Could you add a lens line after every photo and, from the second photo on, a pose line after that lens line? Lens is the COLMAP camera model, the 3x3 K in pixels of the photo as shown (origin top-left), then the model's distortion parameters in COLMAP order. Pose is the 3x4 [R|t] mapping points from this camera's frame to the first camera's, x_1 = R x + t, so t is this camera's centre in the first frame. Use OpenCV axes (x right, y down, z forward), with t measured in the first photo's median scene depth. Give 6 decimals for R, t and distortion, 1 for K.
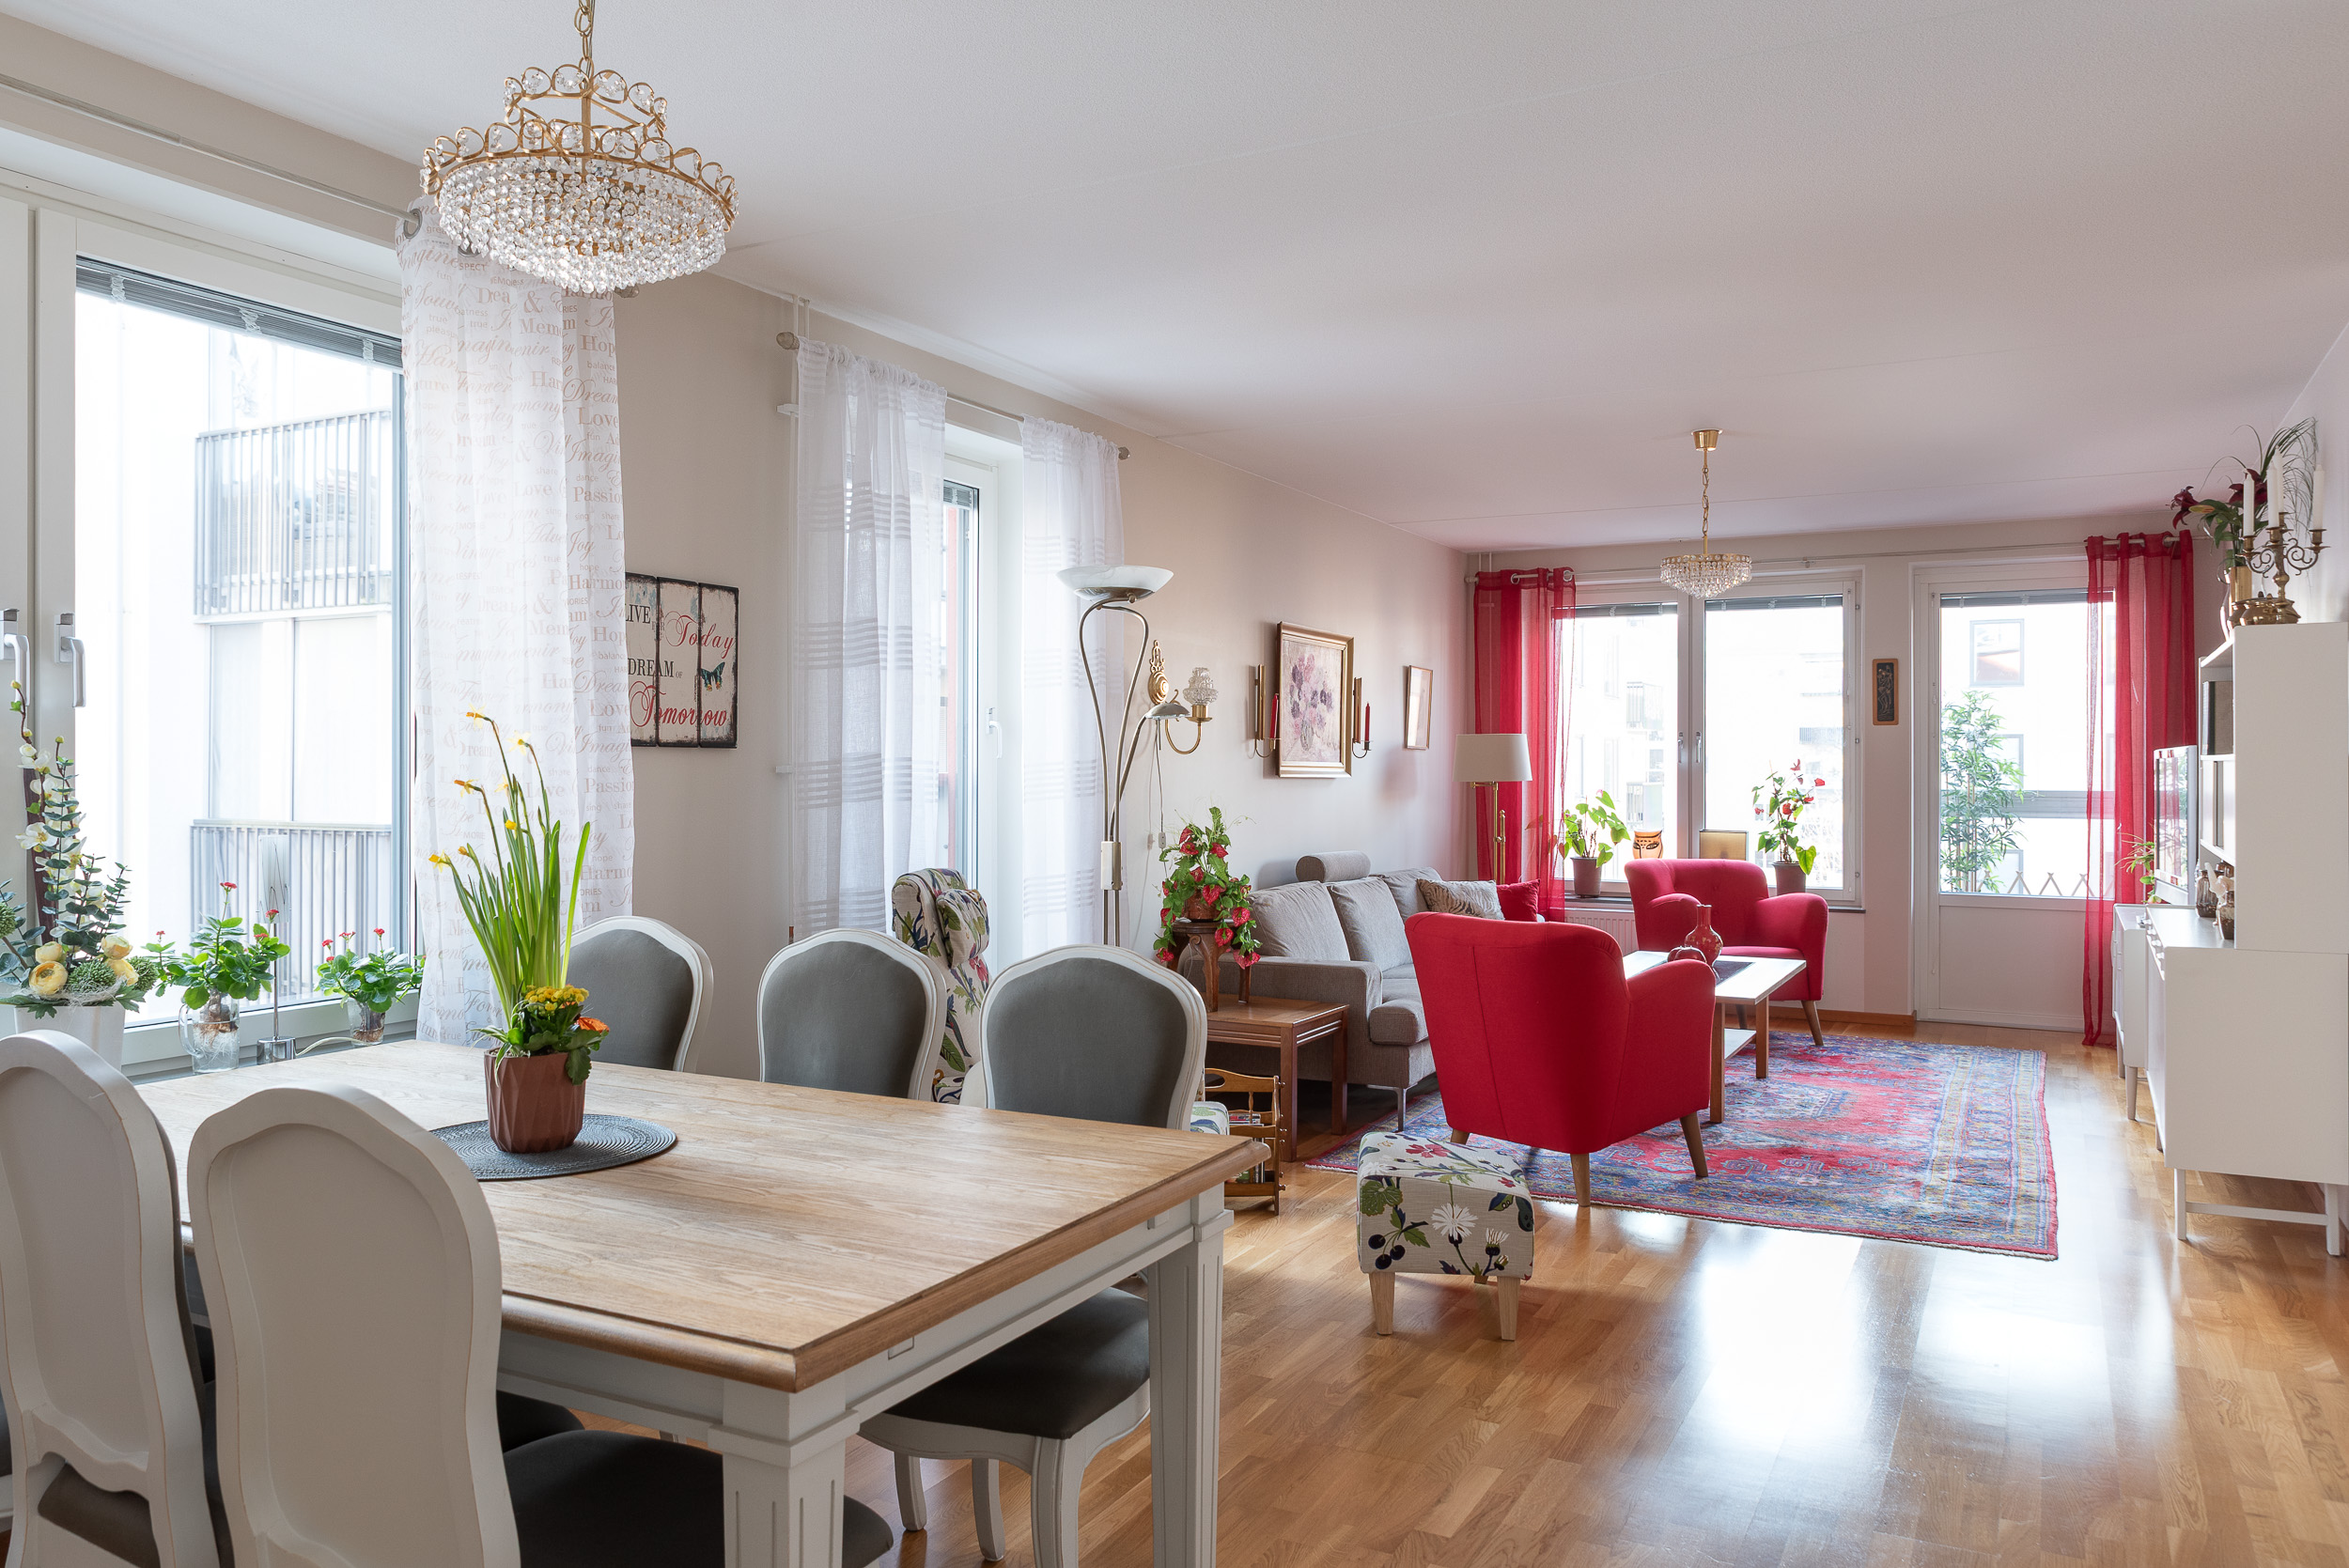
lens RADIAL K [[1603.4, 0, 1207.4], [0, 1603.4, 771.2], [0, 0, 1]] dist [0.011053, -0.001488]
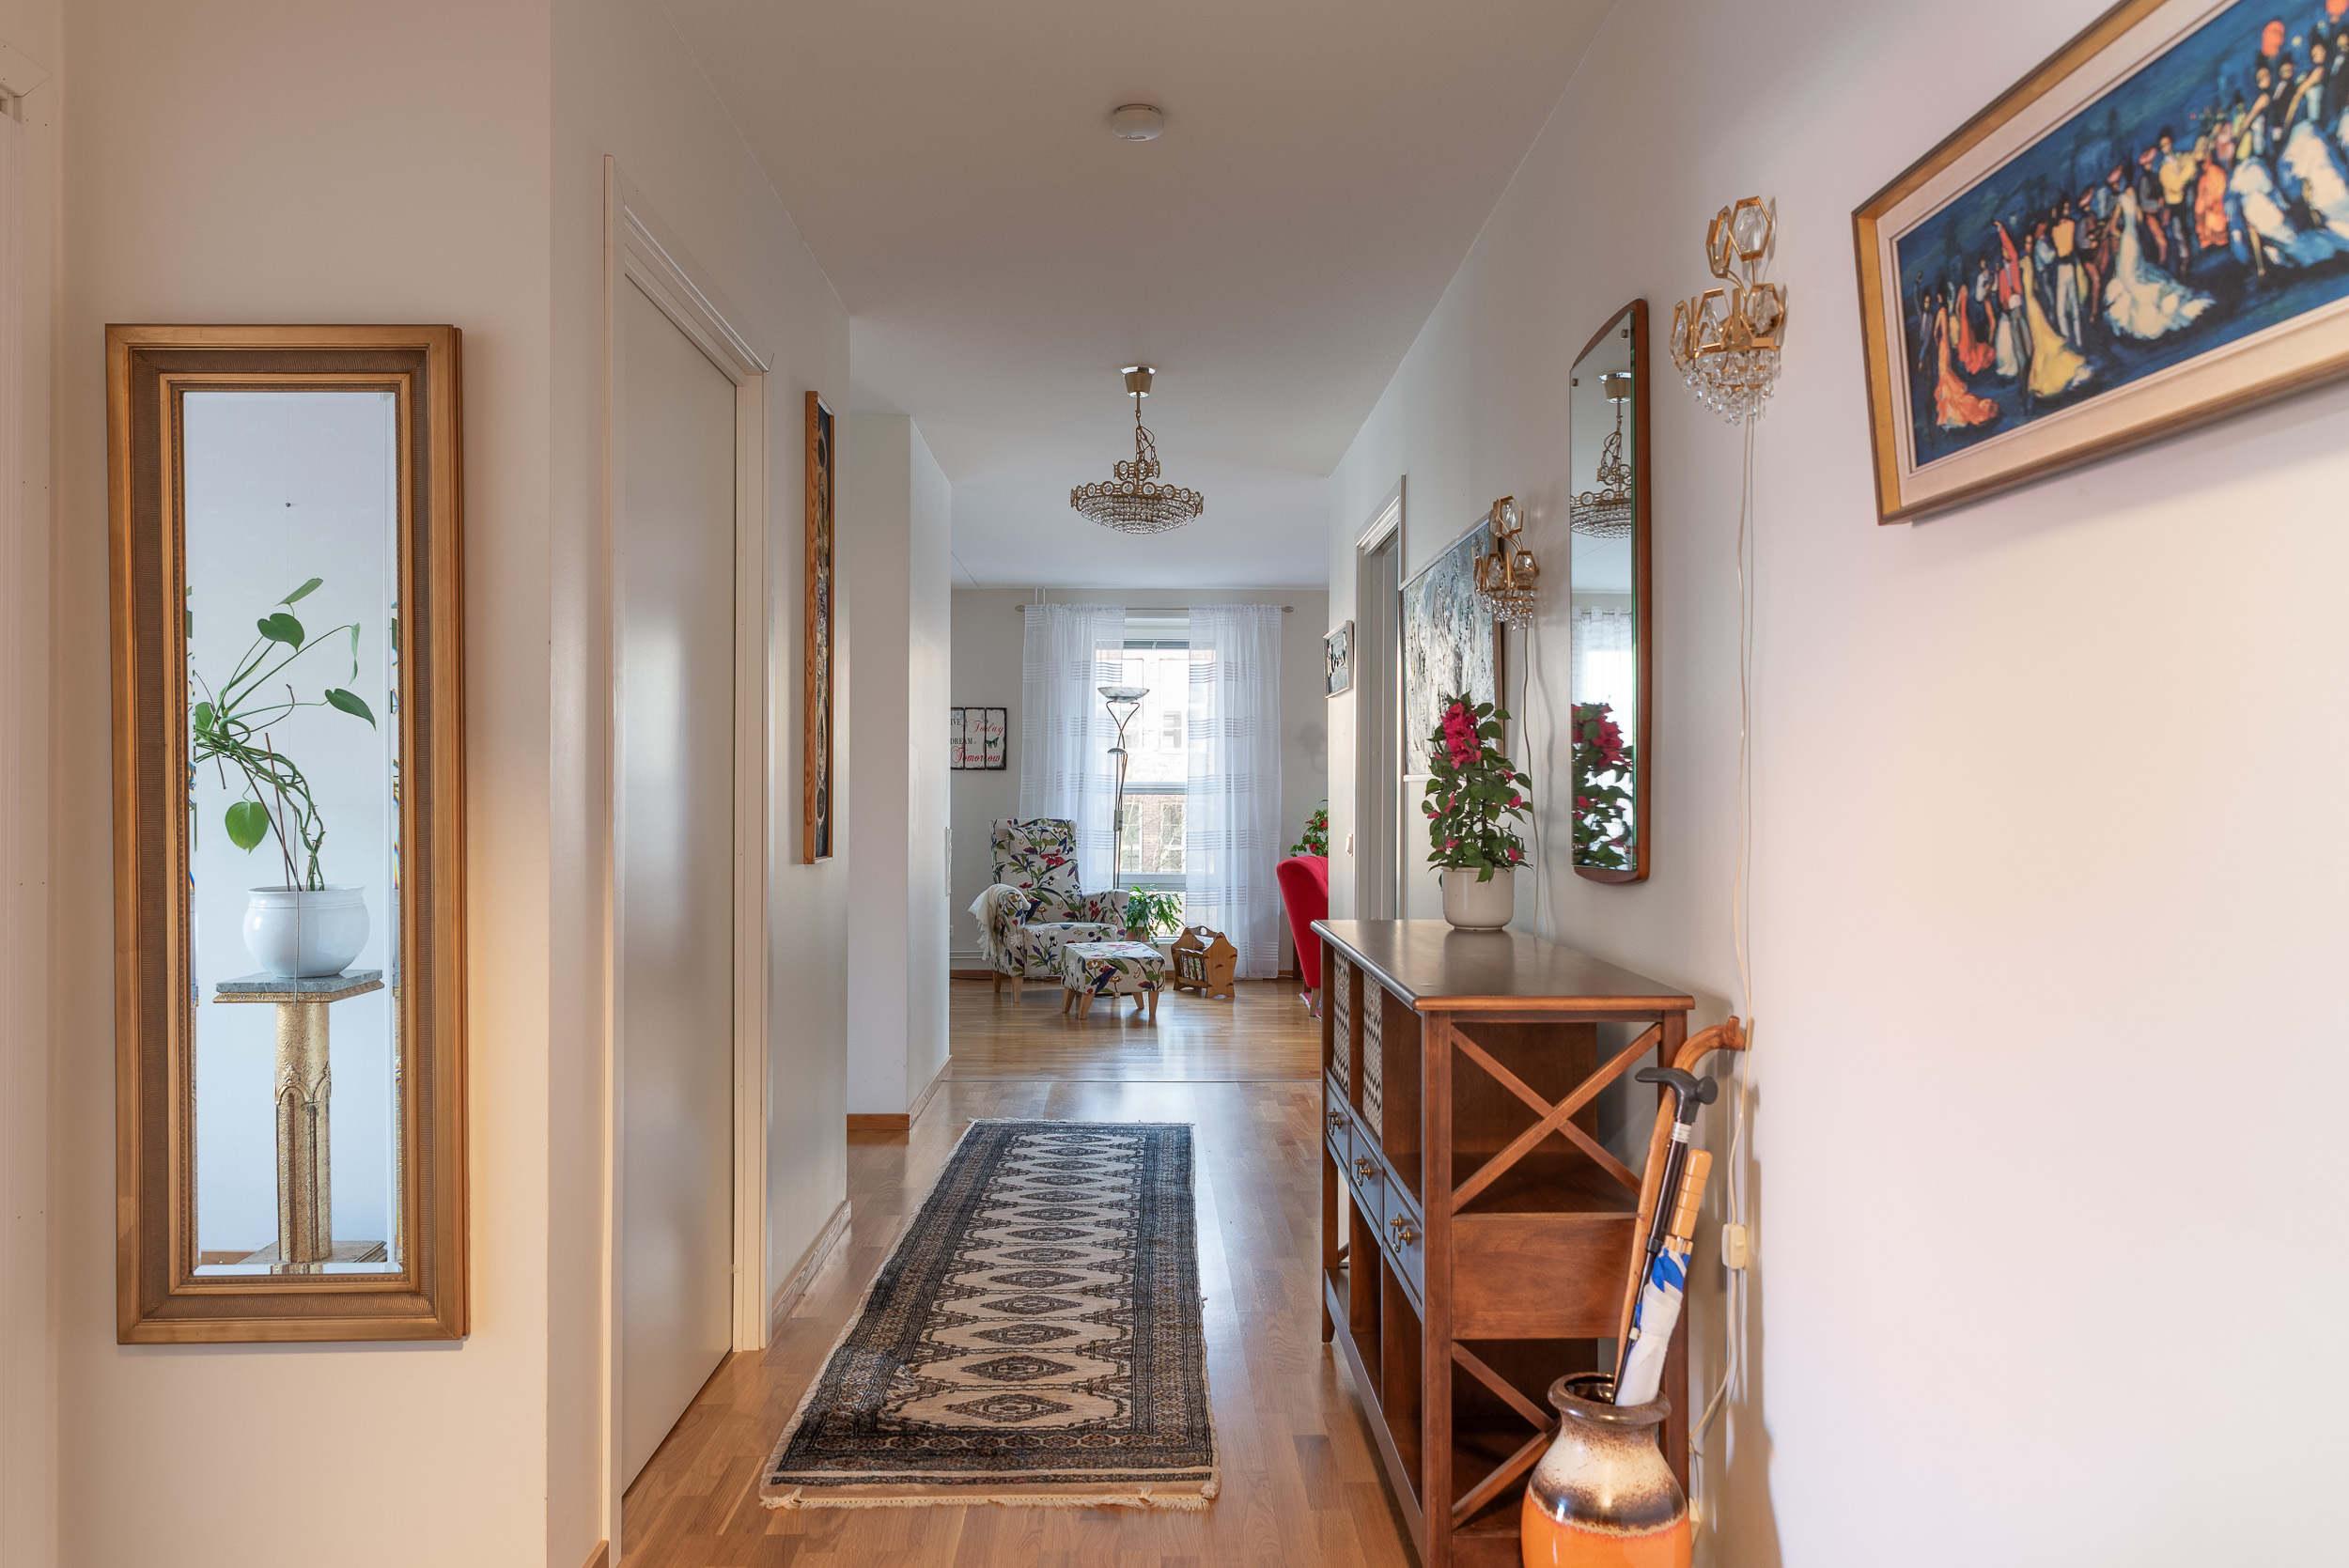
lens RADIAL K [[1603.4, 0, 1162.2], [0, 1603.4, 783.3], [0, 0, 1]] dist [0.011053, -0.001488]
pose [[0.487727, -0.002170, -0.872993, 1.283834], [-0.002022, 0.999991, -0.003615, 0.009917], [0.872994, 0.003528, 0.487719, -0.022999]]
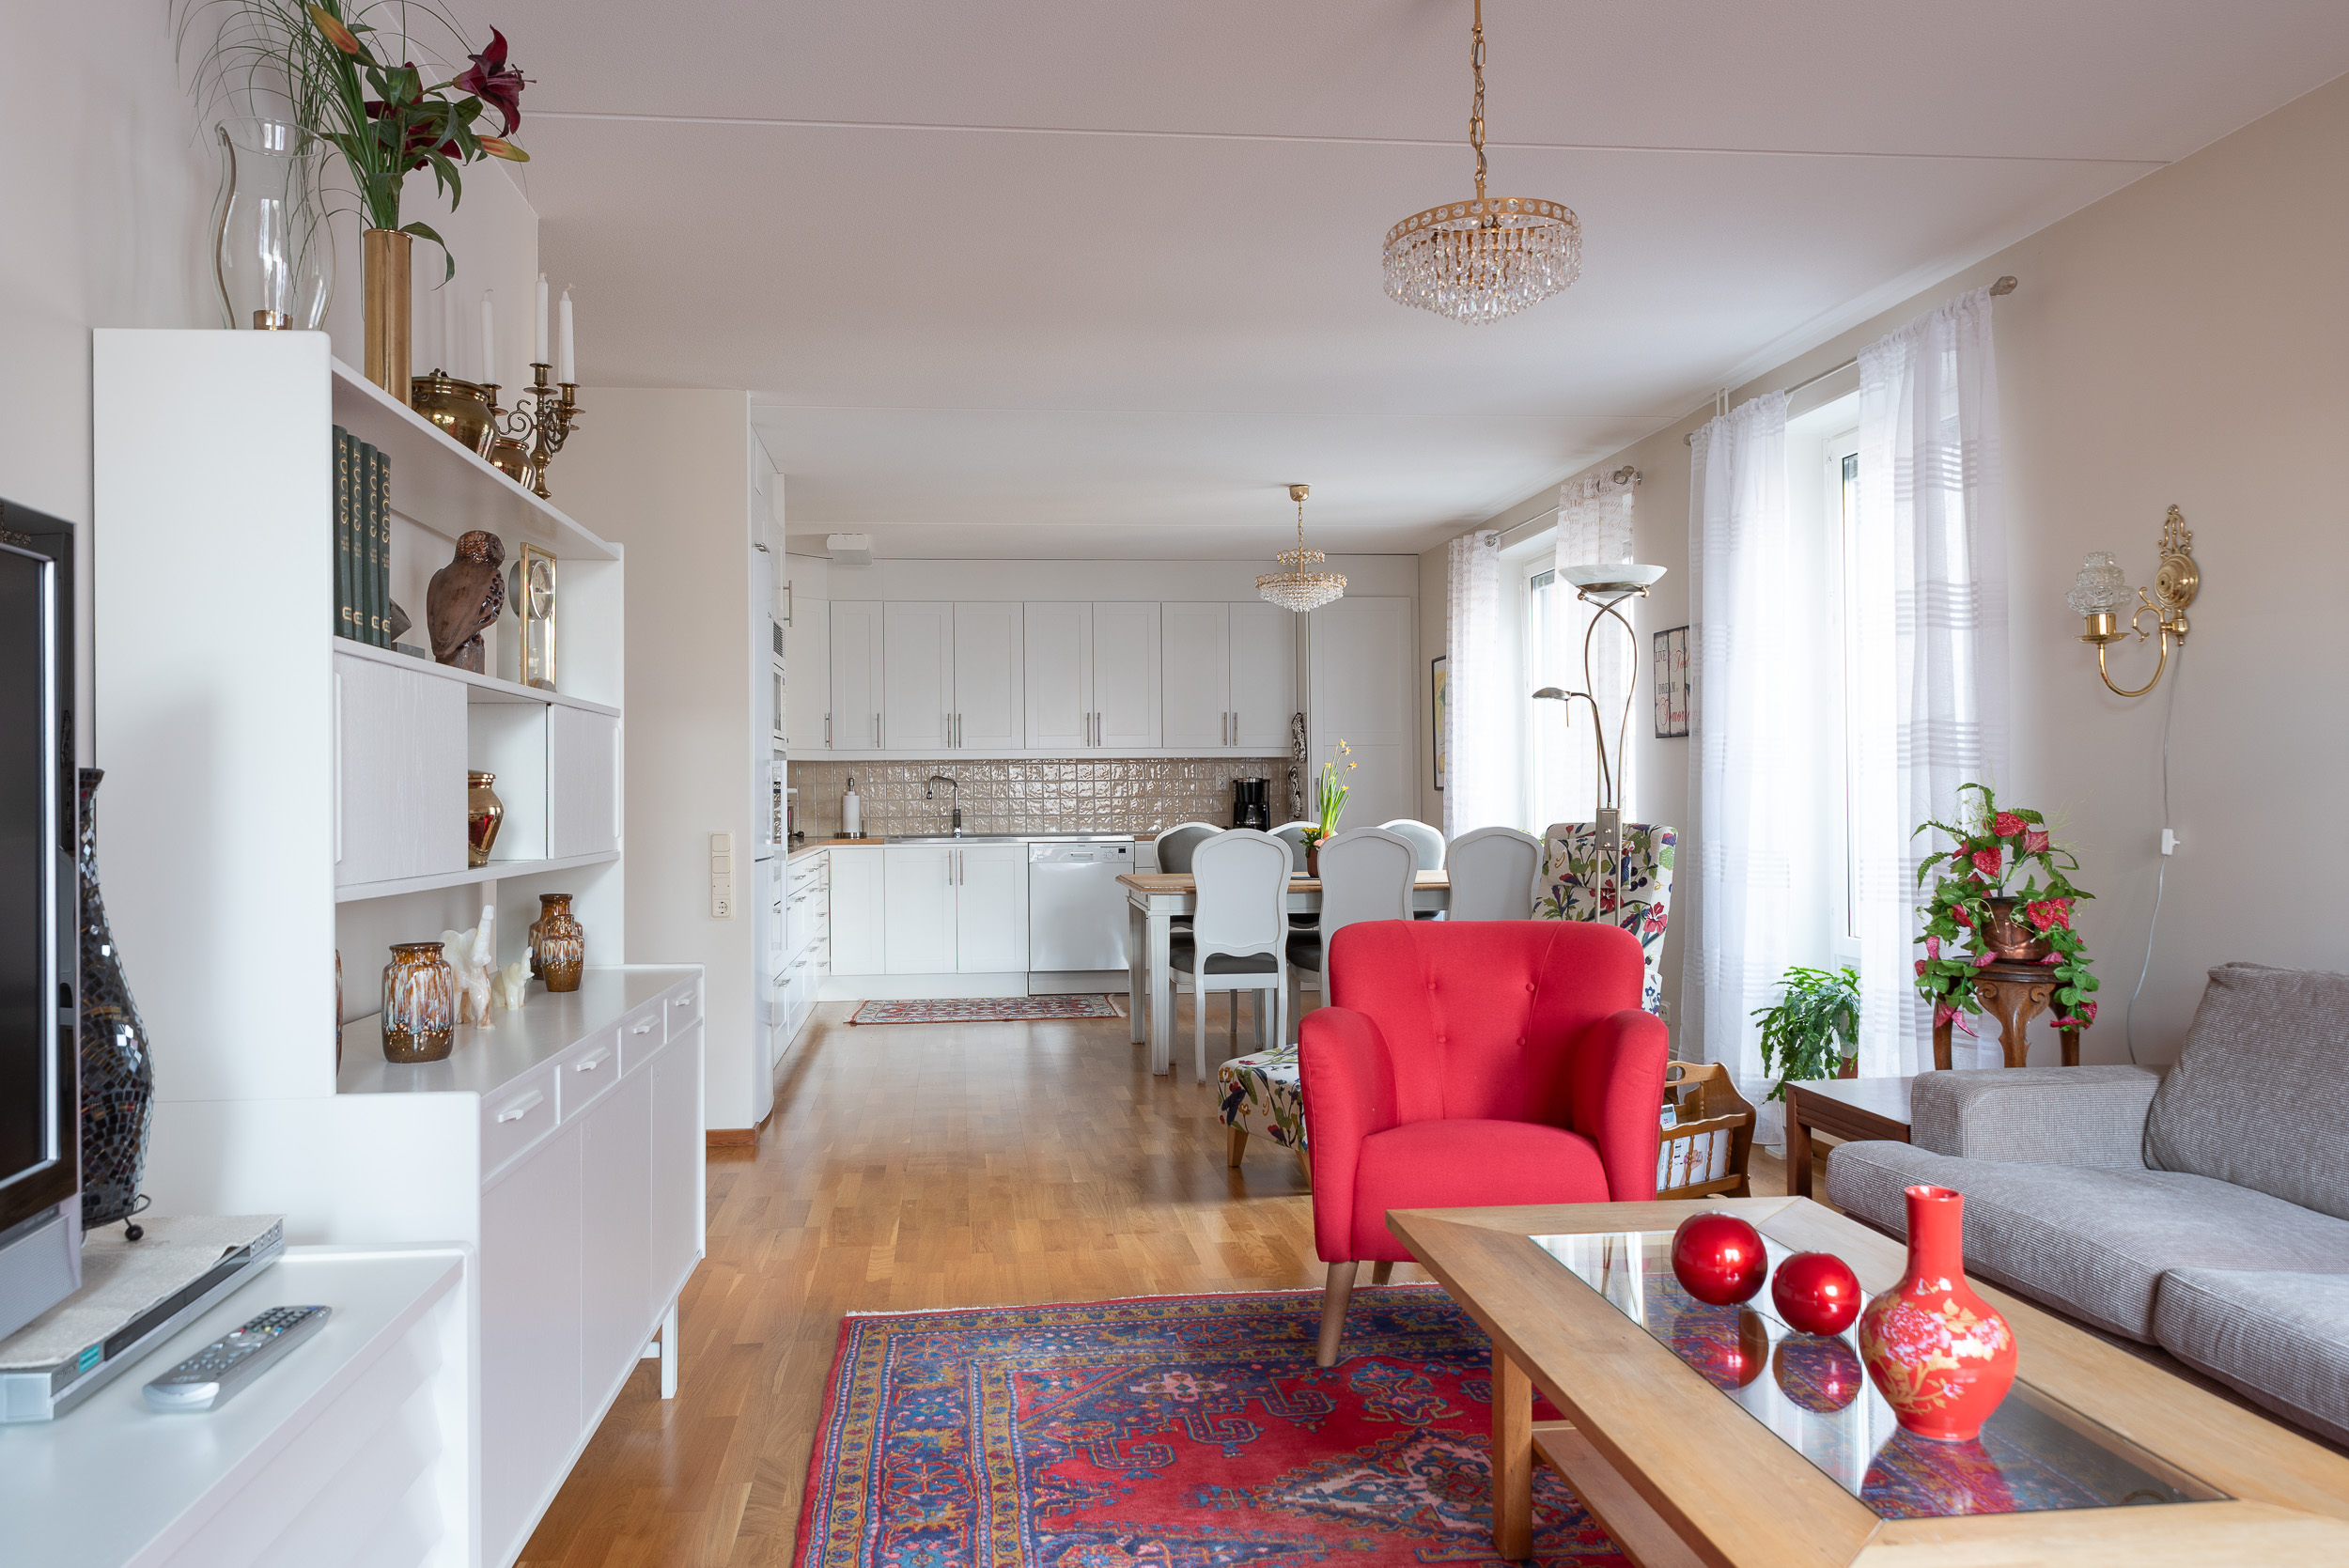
lens RADIAL K [[1603.4, 0, 1131.4], [0, 1603.4, 775.8], [0, 0, 1]] dist [0.011053, -0.001488]
pose [[-0.830558, 0.005965, -0.556900, 0.572775], [0.014197, 0.999844, -0.010464, 0.018683], [0.556751, -0.016597, -0.830514, 1.176498]]
